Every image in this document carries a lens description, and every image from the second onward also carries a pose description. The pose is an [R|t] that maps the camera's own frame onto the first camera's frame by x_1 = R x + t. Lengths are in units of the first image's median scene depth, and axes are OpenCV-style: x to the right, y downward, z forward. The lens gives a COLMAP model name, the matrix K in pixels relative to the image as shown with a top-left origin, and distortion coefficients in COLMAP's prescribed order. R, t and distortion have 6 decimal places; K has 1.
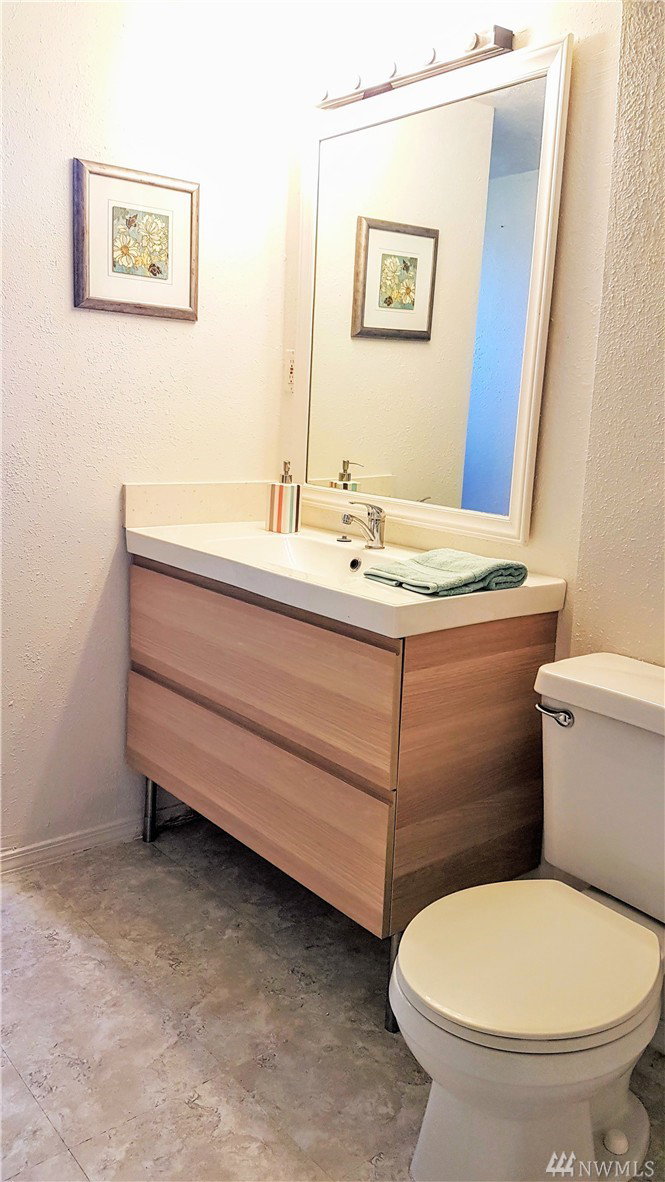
lens RADIAL K [[922.4, 0, 332.5], [0, 922.4, 591.0], [0, 0, 1]] dist [0.006272, 0.001888]
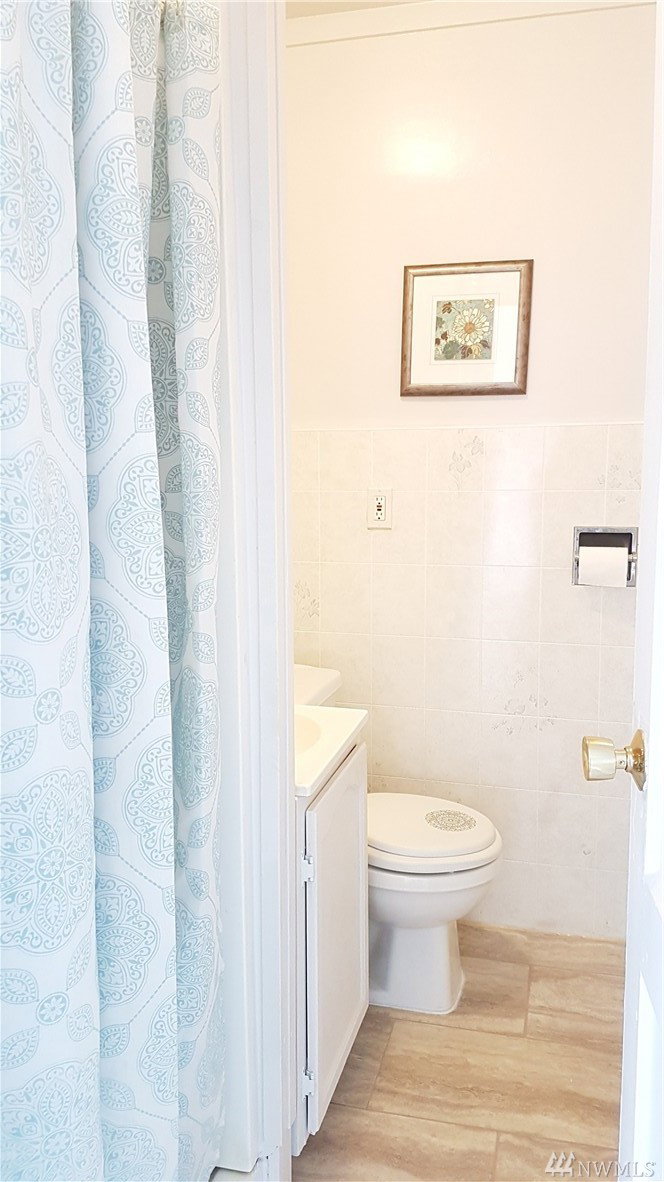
lens RADIAL K [[922.4, 0, 332.0], [0, 922.4, 591.0], [0, 0, 1]] dist [0.006272, 0.001888]
pose [[0.591275, 0.058308, -0.804359, 0.549707], [-0.148292, 0.988237, -0.037370, -0.034675], [0.792719, 0.141376, 0.592967, 0.340161]]
